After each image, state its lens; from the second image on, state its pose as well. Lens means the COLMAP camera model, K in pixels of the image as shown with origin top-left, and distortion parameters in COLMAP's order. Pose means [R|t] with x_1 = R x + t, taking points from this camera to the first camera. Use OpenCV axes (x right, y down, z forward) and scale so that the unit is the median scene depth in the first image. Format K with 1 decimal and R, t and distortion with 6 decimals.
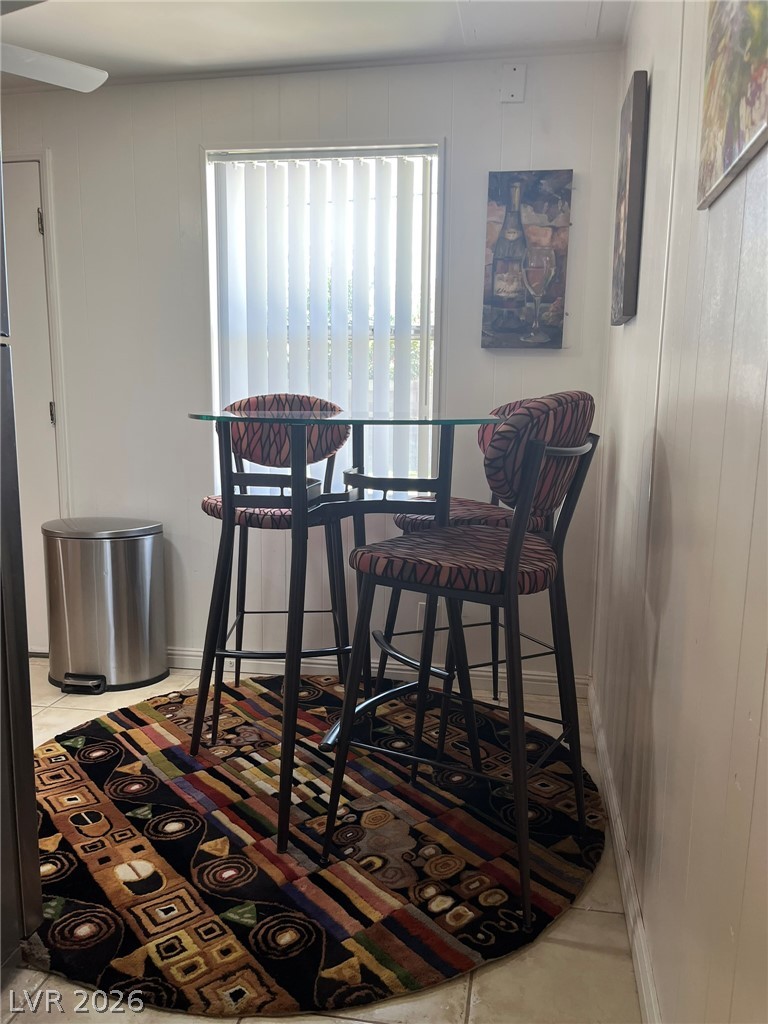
lens RADIAL K [[779.8, 0, 384.0], [0, 779.8, 512.0], [0, 0, 1]] dist [0.078148, -0.127112]
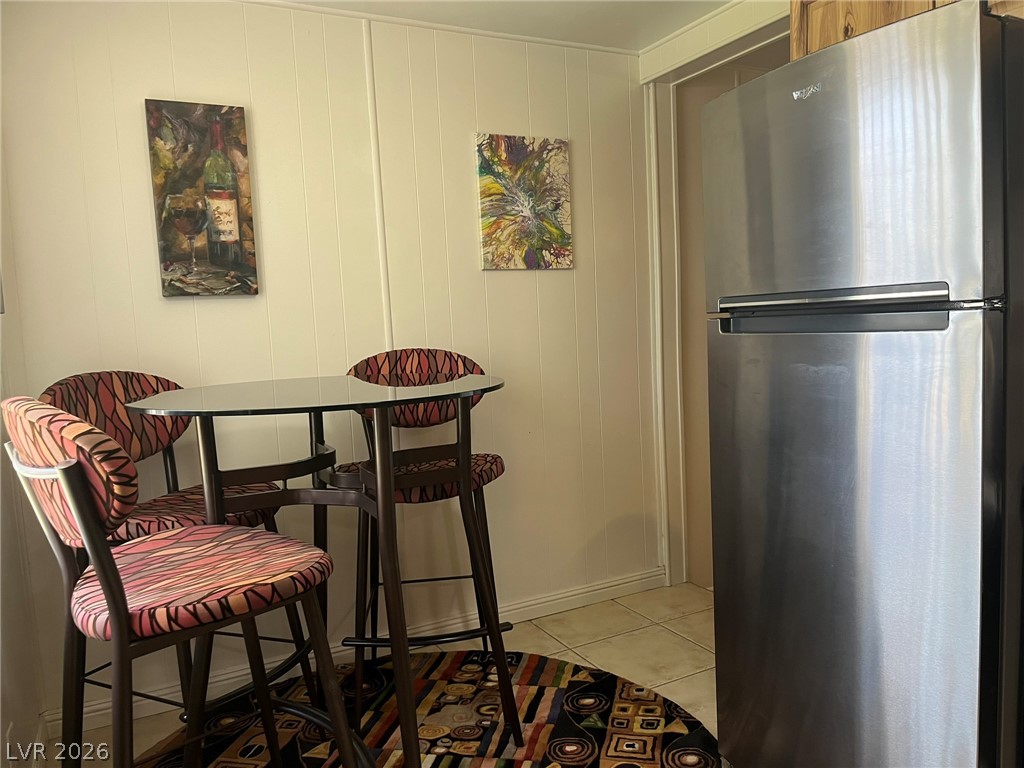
lens RADIAL K [[779.8, 0, 496.6], [0, 779.8, 388.5], [0, 0, 1]] dist [0.078148, -0.127112]
pose [[-0.615617, -0.043148, 0.786863, -1.145749], [0.140253, 0.976560, 0.163280, -0.323500], [-0.775464, 0.210878, -0.595135, 1.831696]]
